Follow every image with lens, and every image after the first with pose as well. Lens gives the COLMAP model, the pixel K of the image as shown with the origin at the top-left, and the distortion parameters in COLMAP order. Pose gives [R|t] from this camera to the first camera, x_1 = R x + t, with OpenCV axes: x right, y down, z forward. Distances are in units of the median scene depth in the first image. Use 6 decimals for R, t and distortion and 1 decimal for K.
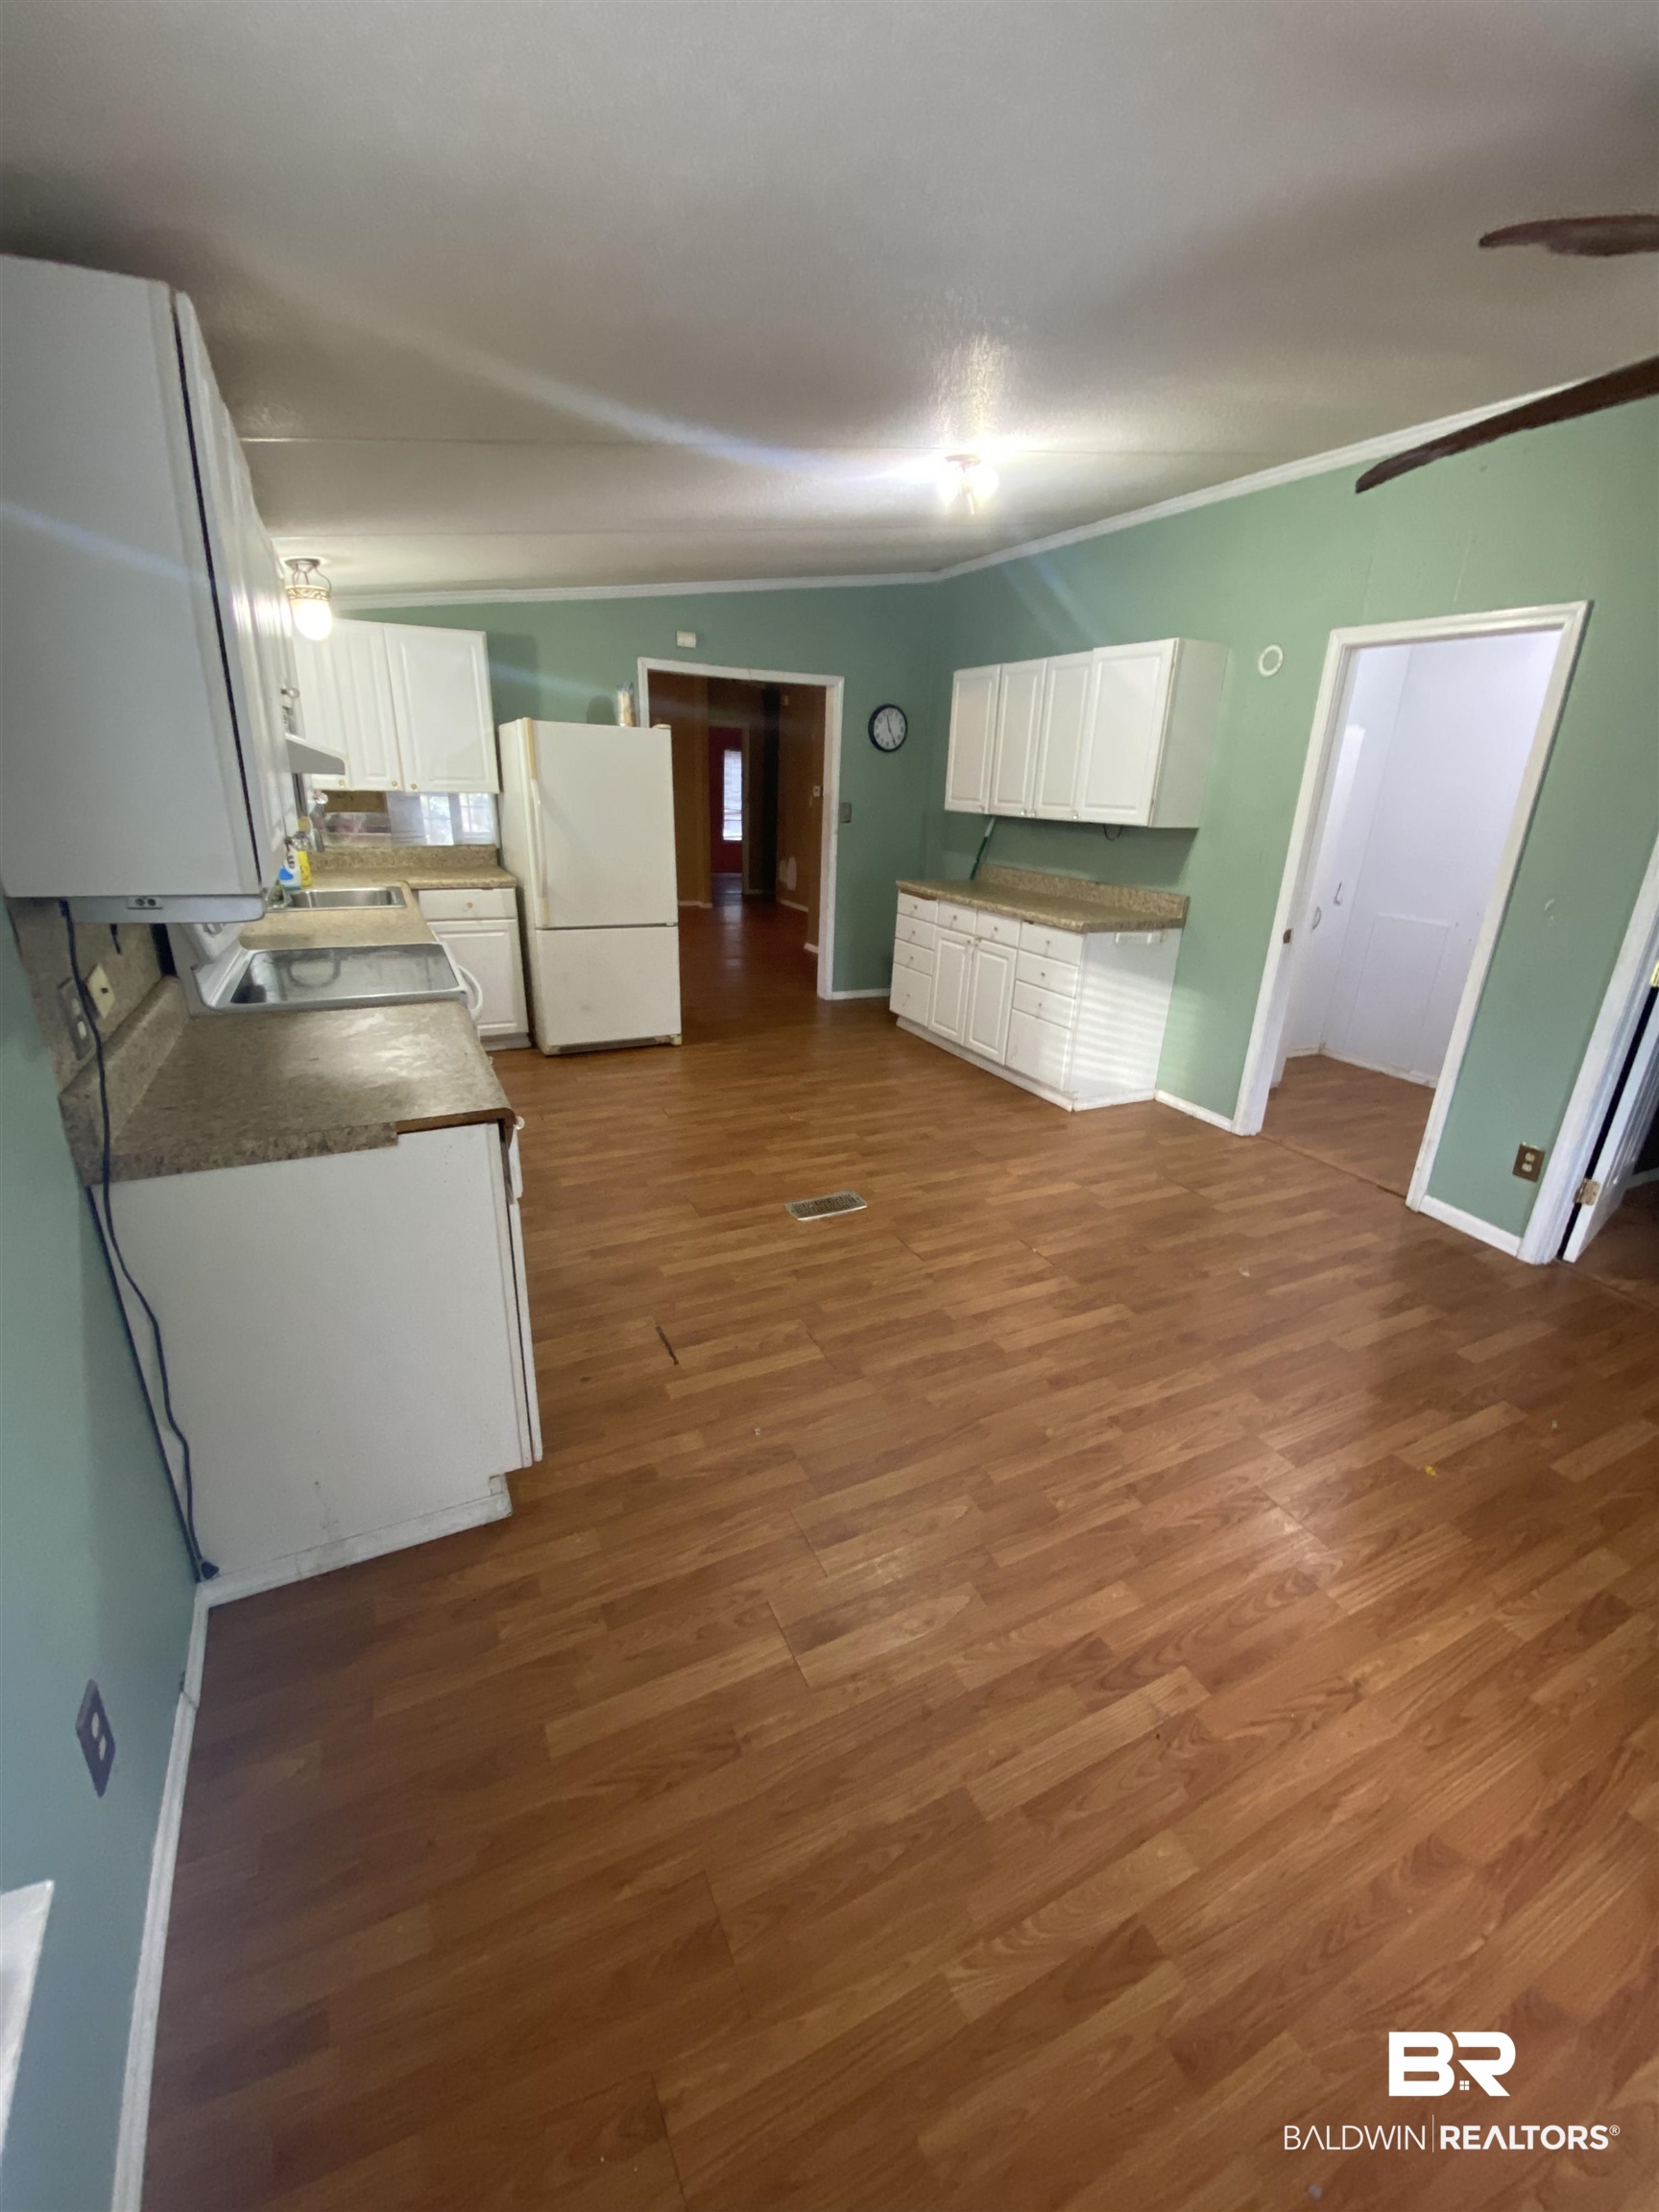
lens RADIAL K [[892.9, 0, 843.7], [0, 892.9, 1104.7], [0, 0, 1]] dist [0.041301, -0.041240]
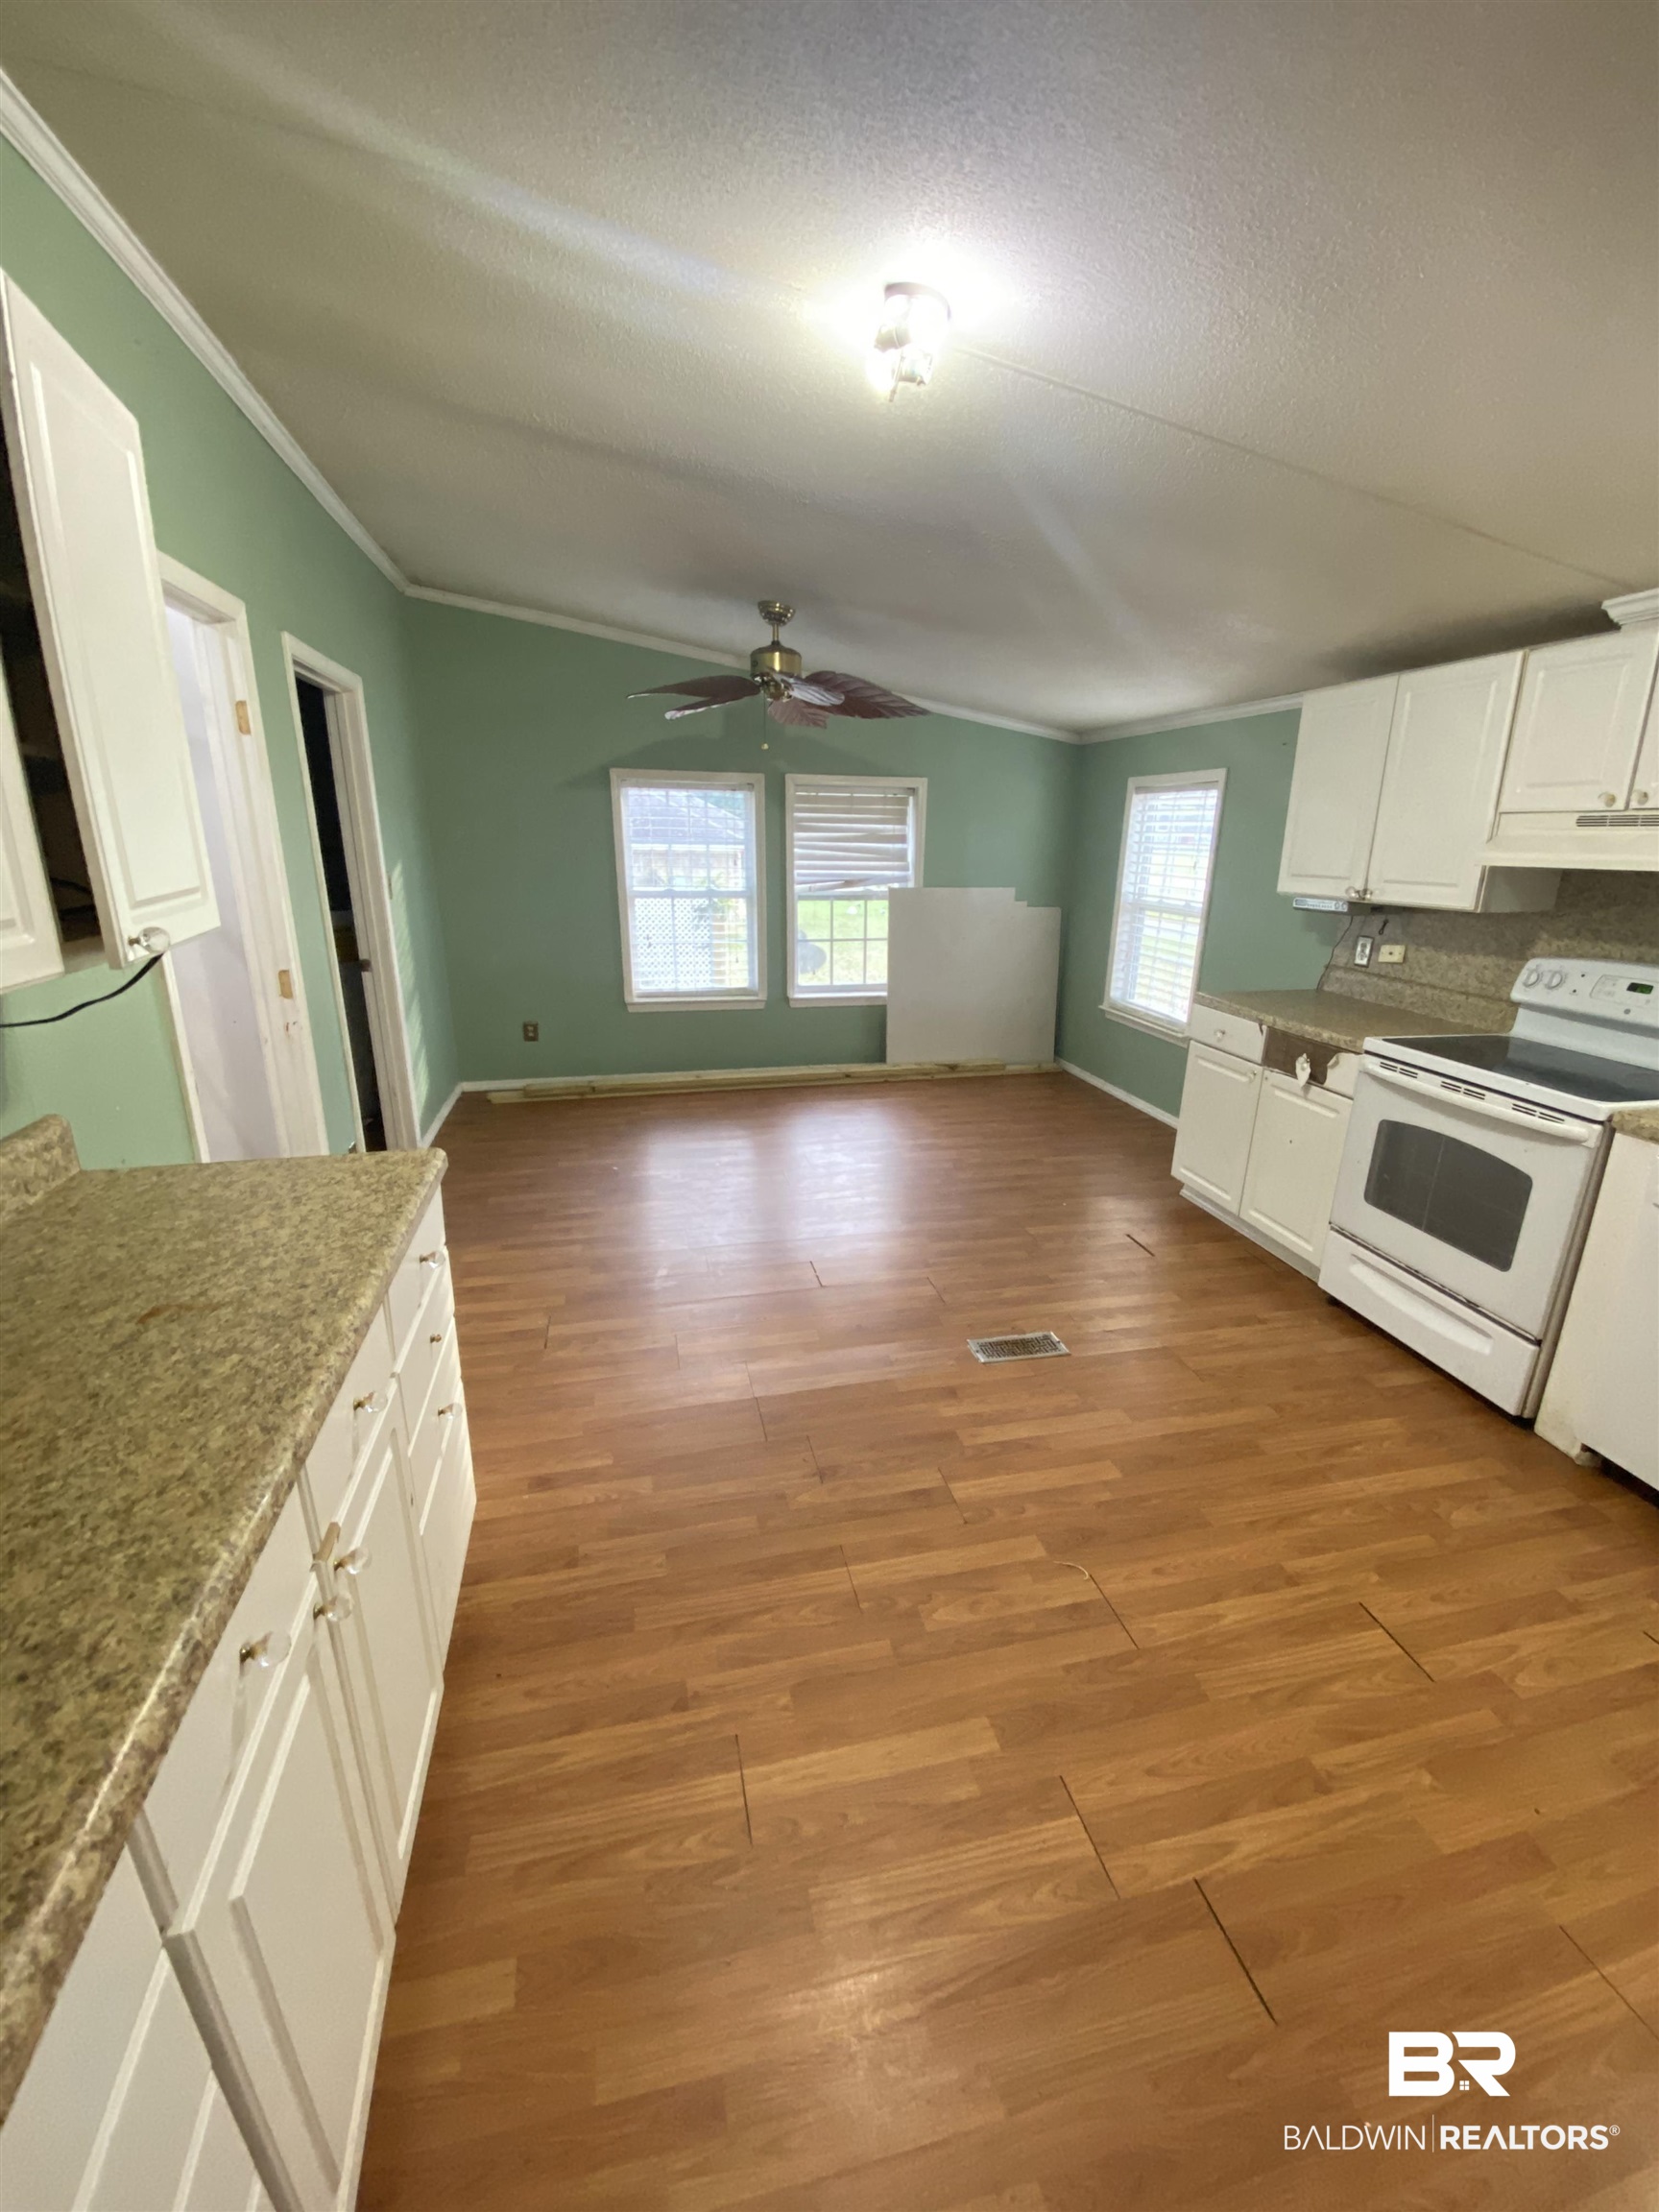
lens RADIAL K [[892.9, 0, 843.7], [0, 892.9, 1104.7], [0, 0, 1]] dist [0.041301, -0.041240]
pose [[-0.971555, -0.120769, 0.203705, -0.004510], [0.026720, 0.798793, 0.601012, -0.544347], [-0.235302, 0.589359, -0.772845, 1.468607]]
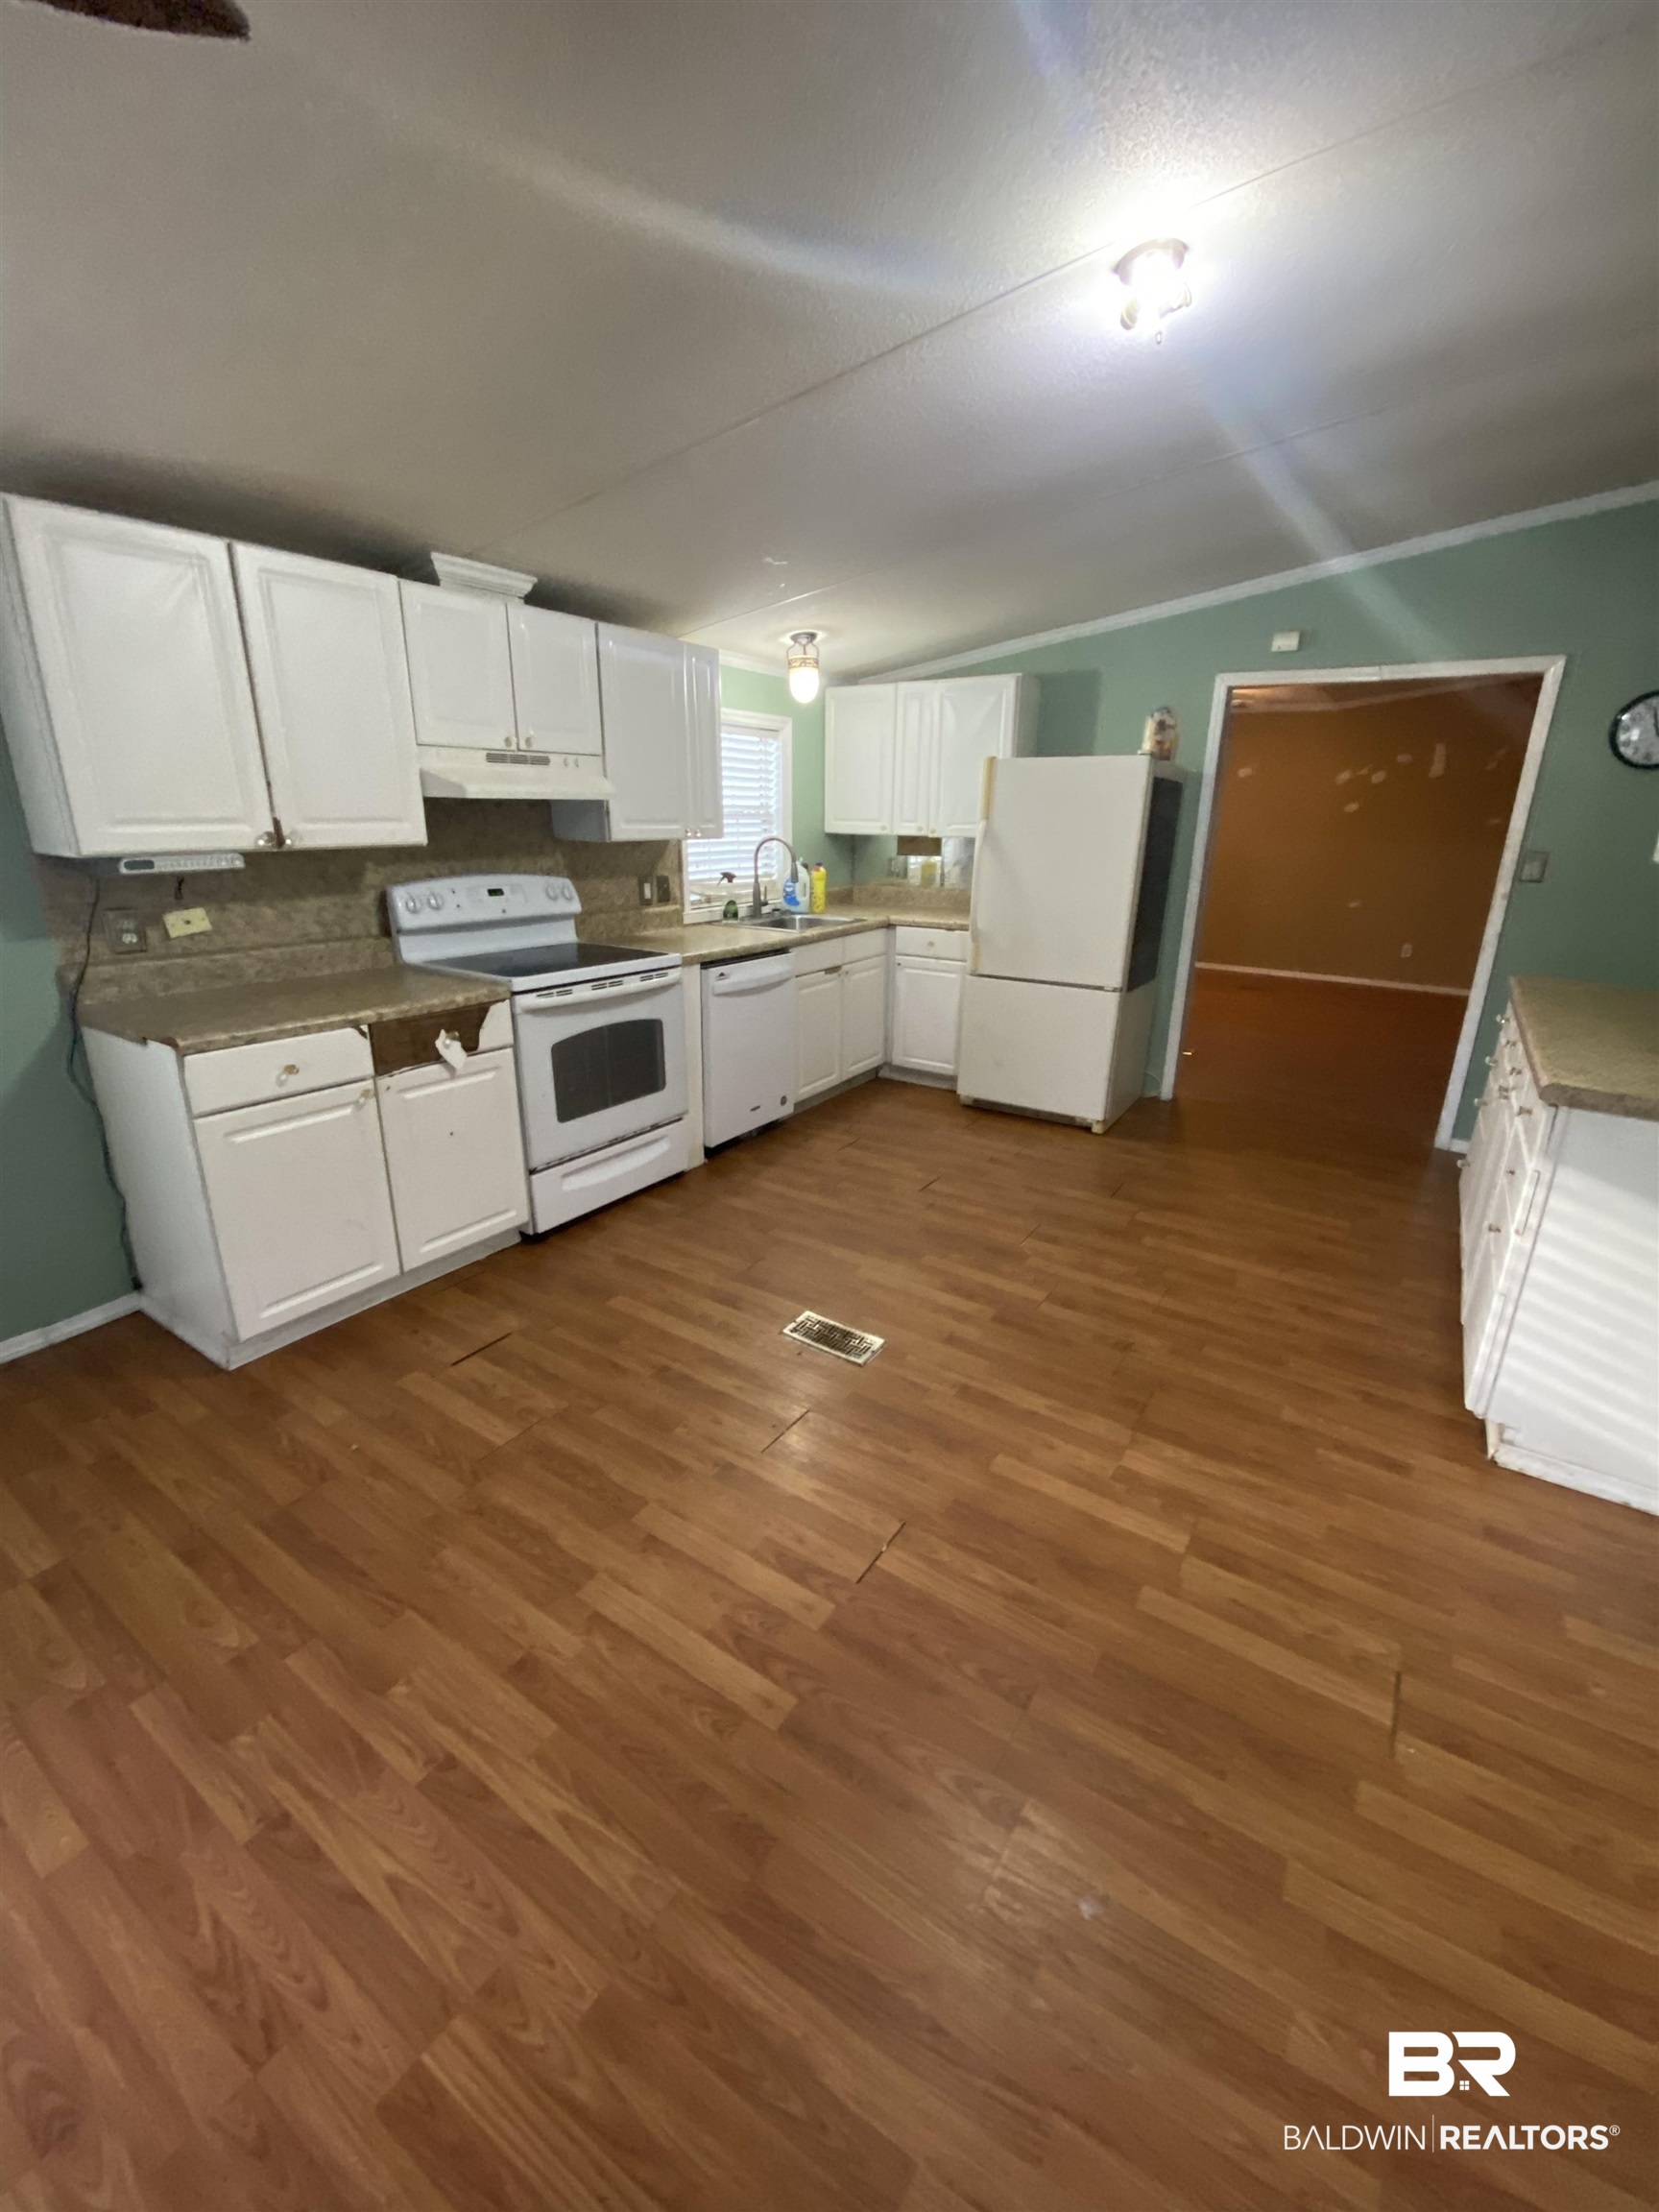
lens RADIAL K [[897.0, 0, 840.8], [0, 897.0, 1105.8], [0, 0, 1]] dist [0.019032, -0.018742]
pose [[0.497493, 0.242846, -0.832782, 0.550366], [-0.298468, 0.949320, 0.098529, -0.148280], [0.814504, 0.199541, 0.544762, 0.512414]]
